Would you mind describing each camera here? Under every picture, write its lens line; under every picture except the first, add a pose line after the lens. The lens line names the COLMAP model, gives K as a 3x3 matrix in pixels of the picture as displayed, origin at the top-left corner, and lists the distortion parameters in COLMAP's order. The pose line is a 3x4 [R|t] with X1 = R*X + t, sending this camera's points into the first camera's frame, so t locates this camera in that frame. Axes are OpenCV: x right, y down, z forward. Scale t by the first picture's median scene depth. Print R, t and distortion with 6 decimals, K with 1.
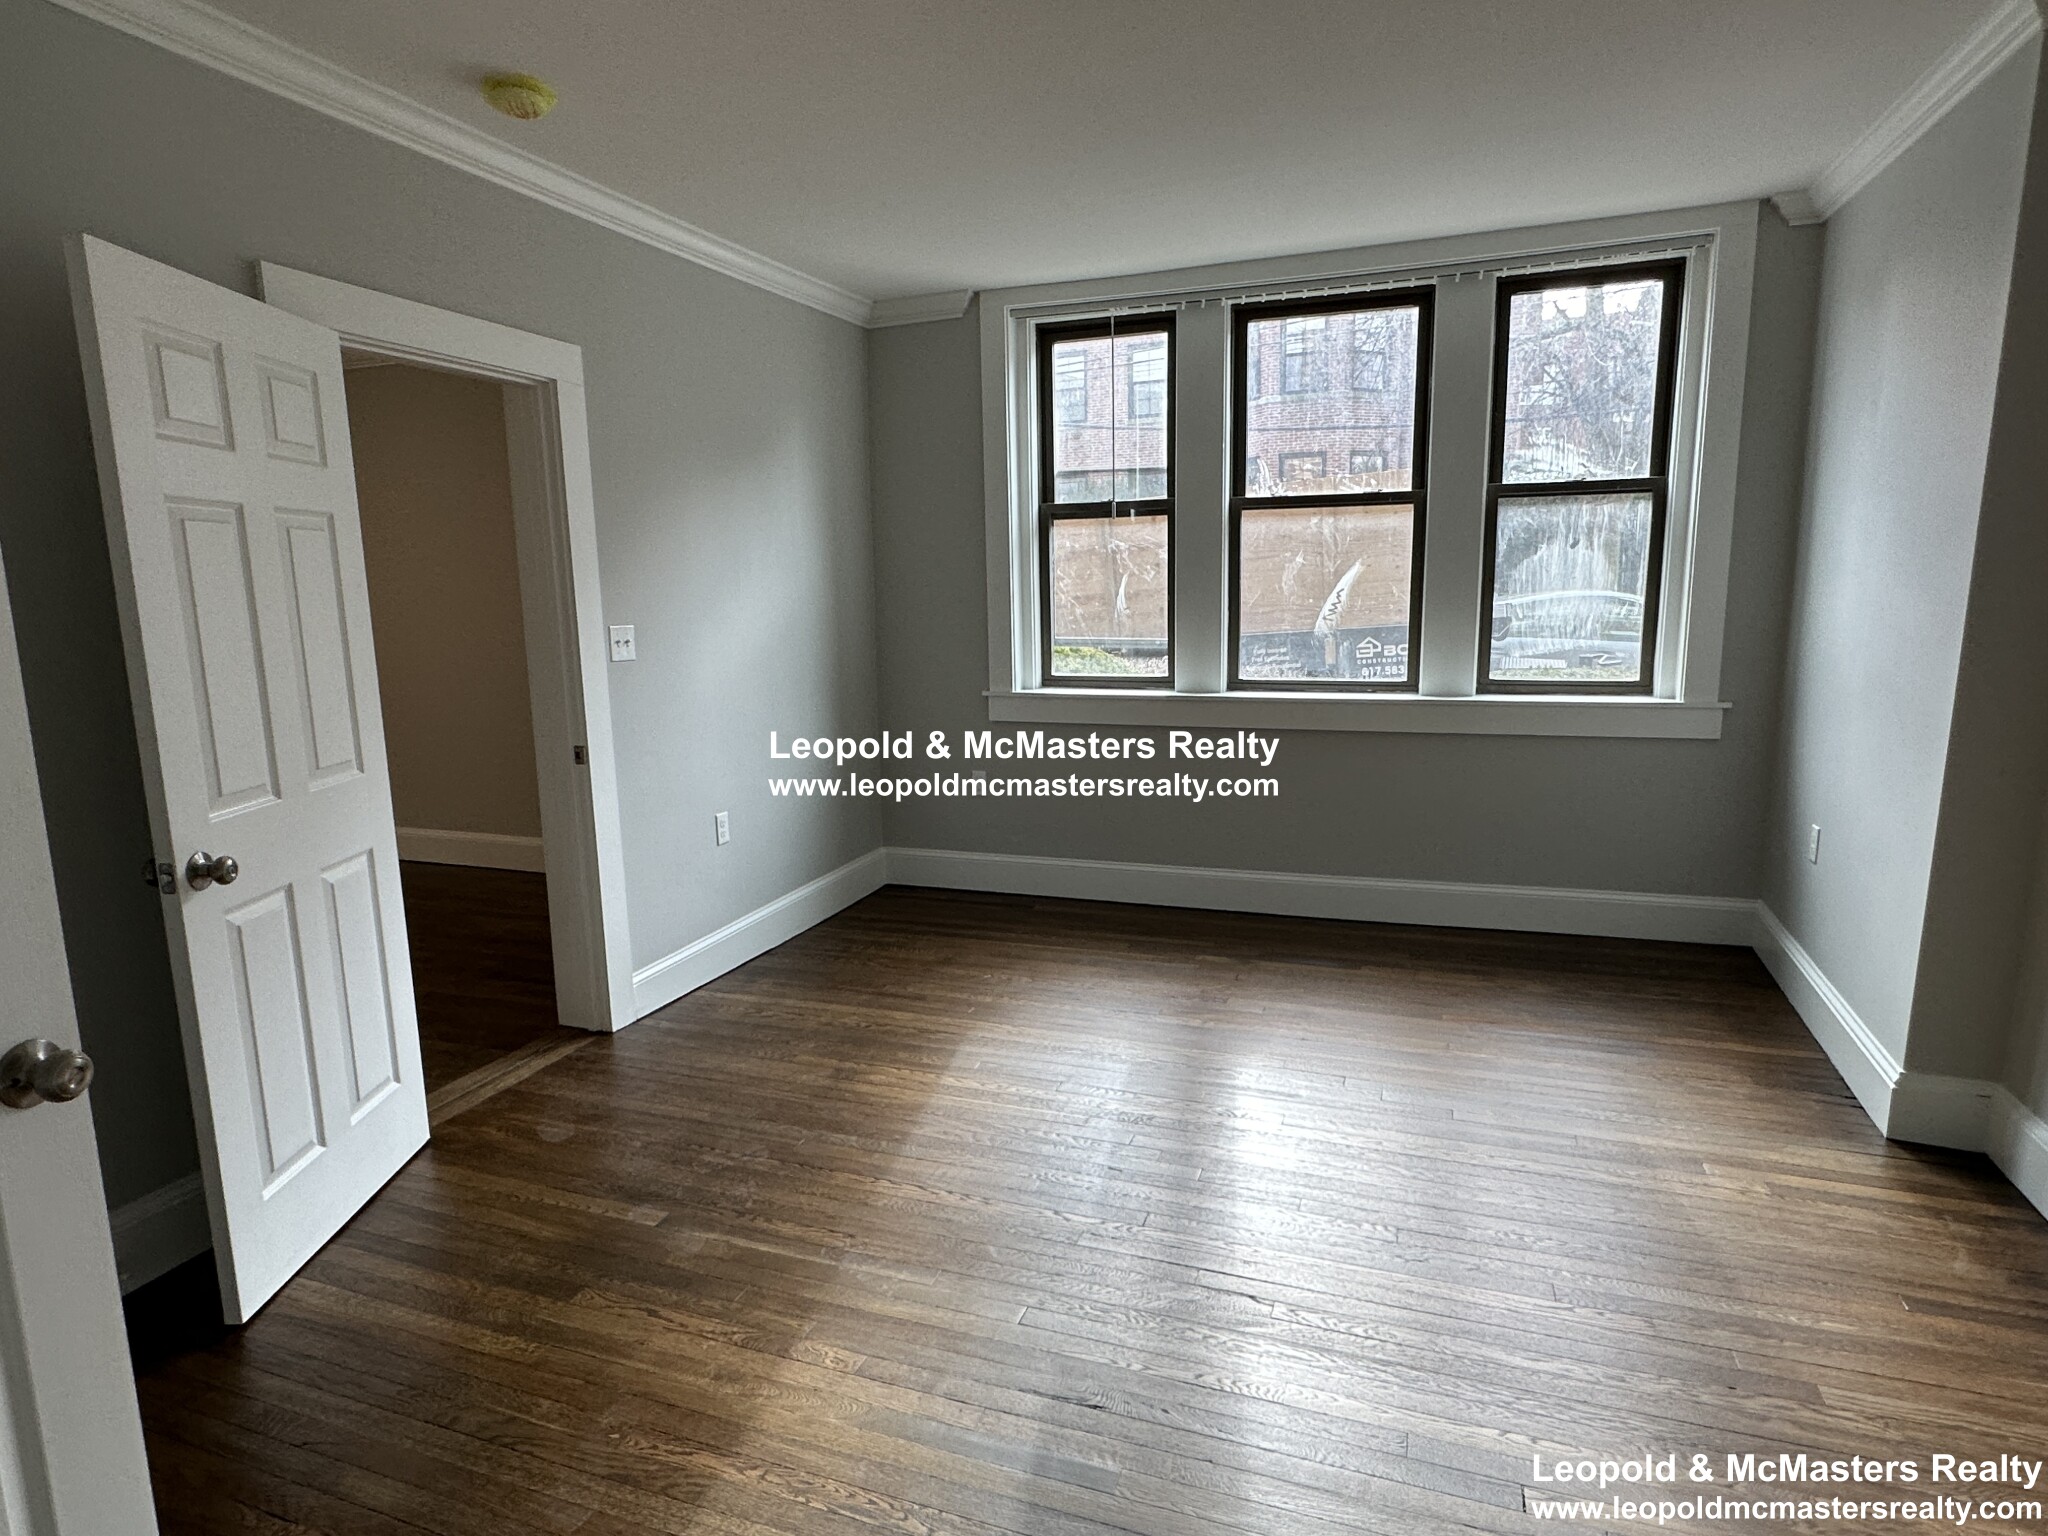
lens RADIAL K [[1138.0, 0, 1024.0], [0, 1138.0, 768.0], [0, 0, 1]] dist [-0.003952, -0.000083]
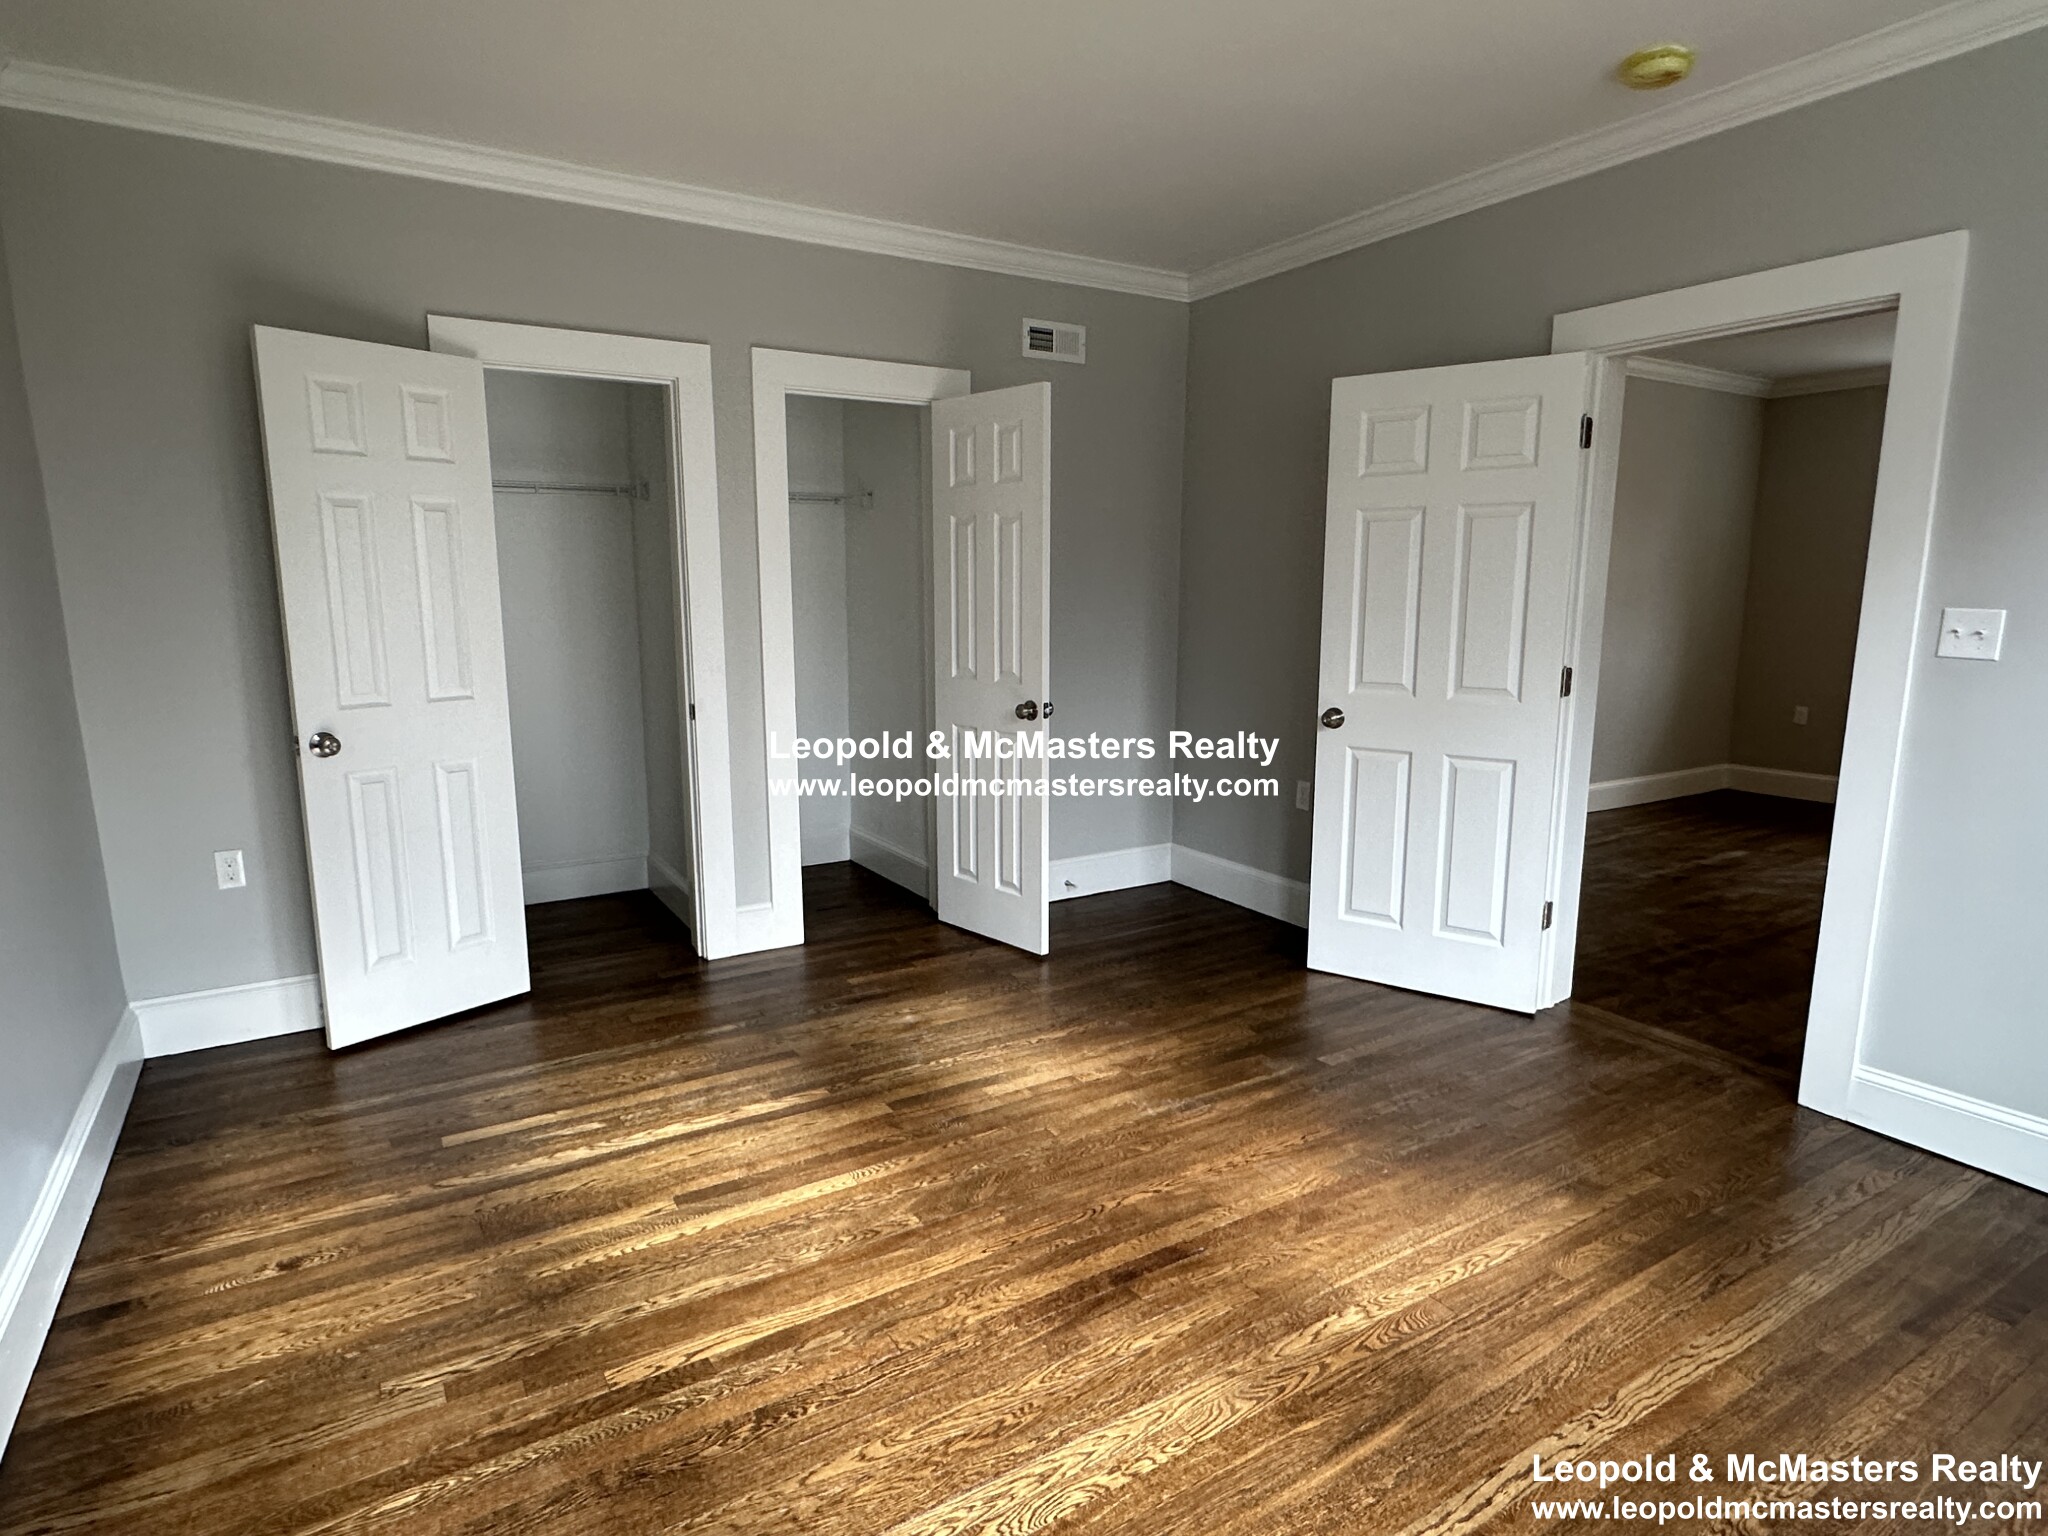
lens RADIAL K [[1138.0, 0, 1024.0], [0, 1138.0, 768.0], [0, 0, 1]] dist [-0.003952, -0.000083]
pose [[-0.614500, 0.144333, -0.775601, 0.718557], [-0.117039, 0.955564, 0.270552, -0.191563], [0.780187, 0.257030, -0.570302, 1.208217]]
